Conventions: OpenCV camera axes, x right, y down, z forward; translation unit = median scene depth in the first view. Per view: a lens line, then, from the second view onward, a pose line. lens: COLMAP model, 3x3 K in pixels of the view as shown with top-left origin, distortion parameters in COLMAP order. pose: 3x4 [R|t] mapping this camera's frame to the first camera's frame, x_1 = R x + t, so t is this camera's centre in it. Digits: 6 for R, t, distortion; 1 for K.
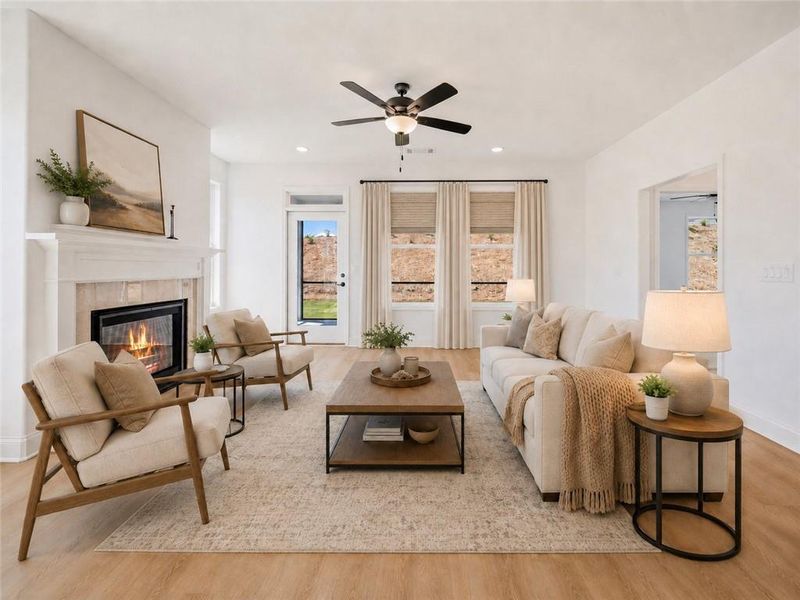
lens RADIAL K [[348.0, 0, 417.6], [0, 348.0, 268.5], [0, 0, 1]] dist [-0.001013, -0.000365]
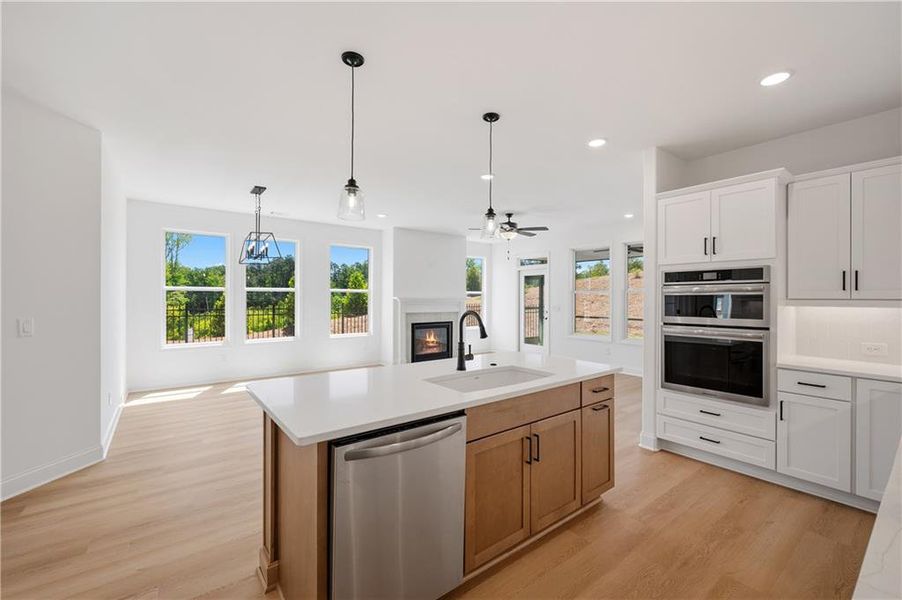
lens RADIAL K [[388.1, 0, 456.7], [0, 388.1, 295.9], [0, 0, 1]] dist [-0.001344, -0.000144]
pose [[0.621768, -0.005220, -0.783184, 1.228871], [-0.001861, 0.999965, -0.008142, -0.051209], [0.783199, 0.006520, 0.621736, -0.464825]]
